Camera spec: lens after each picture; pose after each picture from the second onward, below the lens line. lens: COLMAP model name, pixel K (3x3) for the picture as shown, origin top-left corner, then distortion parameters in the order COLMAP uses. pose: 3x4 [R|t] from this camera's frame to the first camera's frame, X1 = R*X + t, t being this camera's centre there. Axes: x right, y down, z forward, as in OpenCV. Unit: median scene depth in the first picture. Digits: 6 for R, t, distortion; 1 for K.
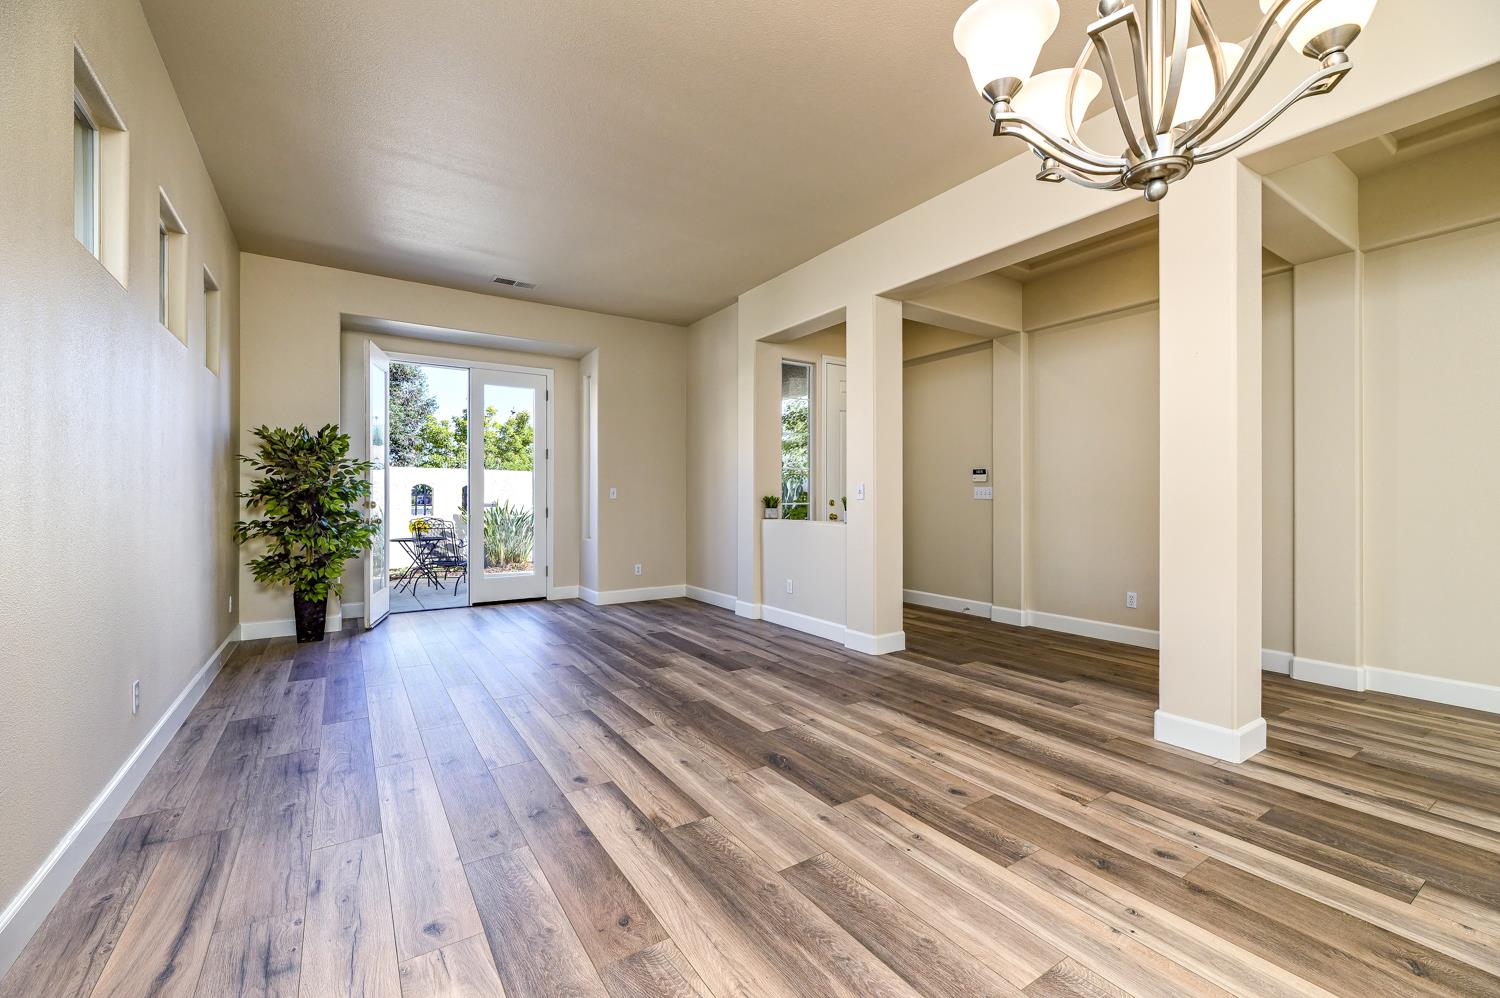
lens RADIAL K [[614.1, 0, 753.3], [0, 614.1, 489.5], [0, 0, 1]] dist [0.001977, -0.000409]
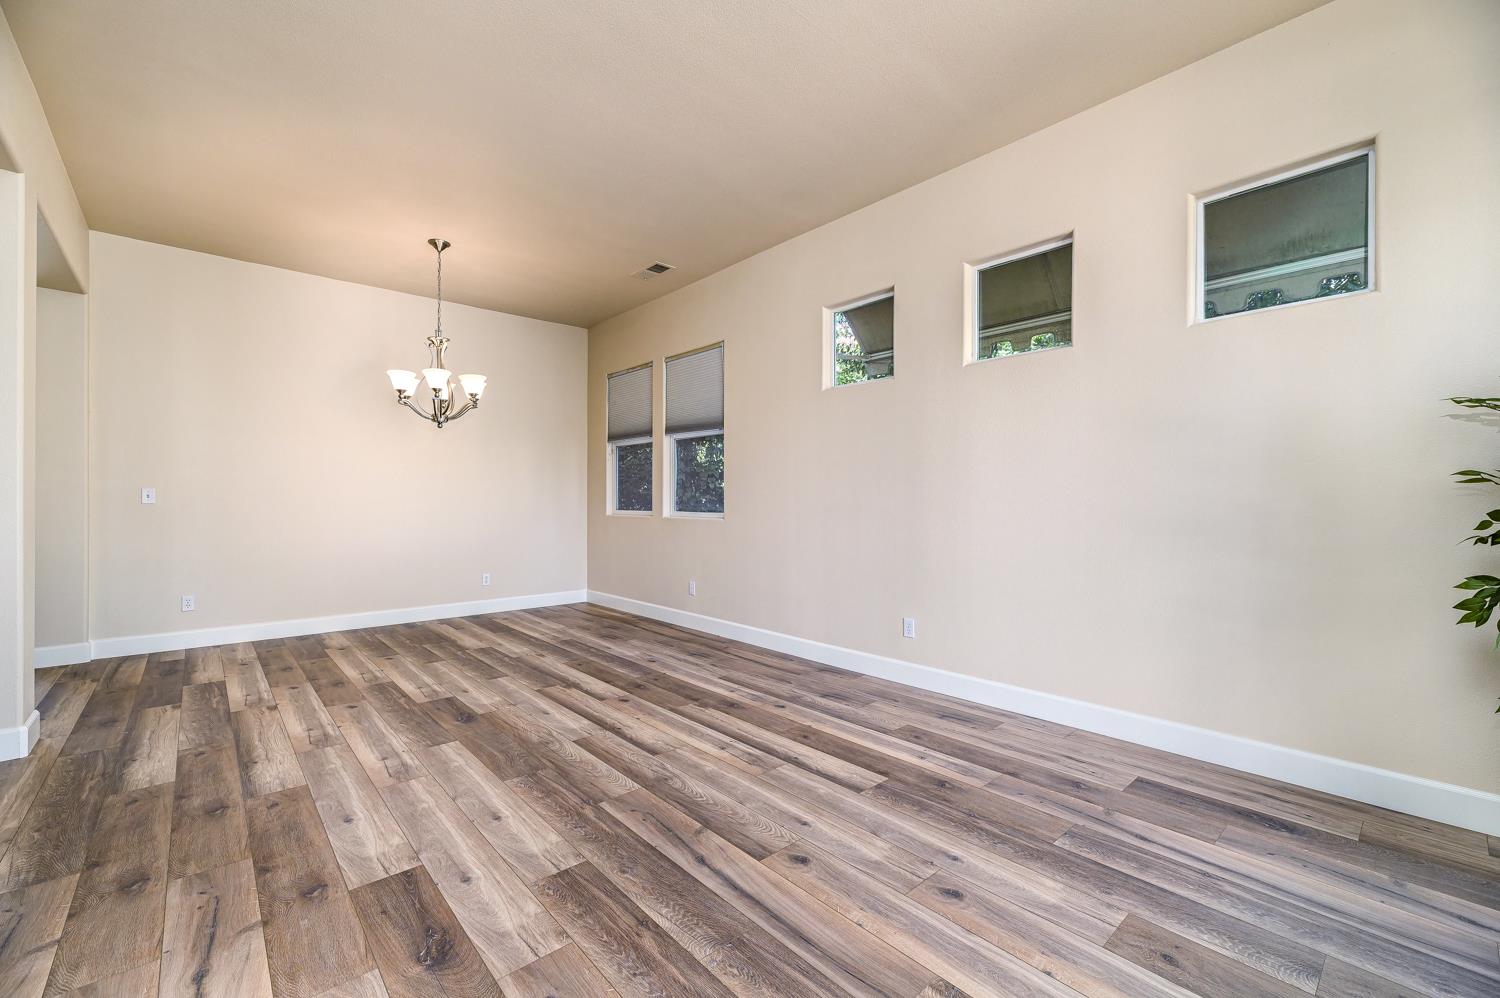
lens RADIAL K [[610.3, 0, 746.6], [0, 610.3, 497.5], [0, 0, 1]] dist [0.000742, -0.000215]
pose [[-0.990291, -0.002120, -0.138992, -0.305189], [0.000742, 0.999789, -0.020540, 0.028077], [0.139006, -0.020443, -0.990081, 2.045436]]
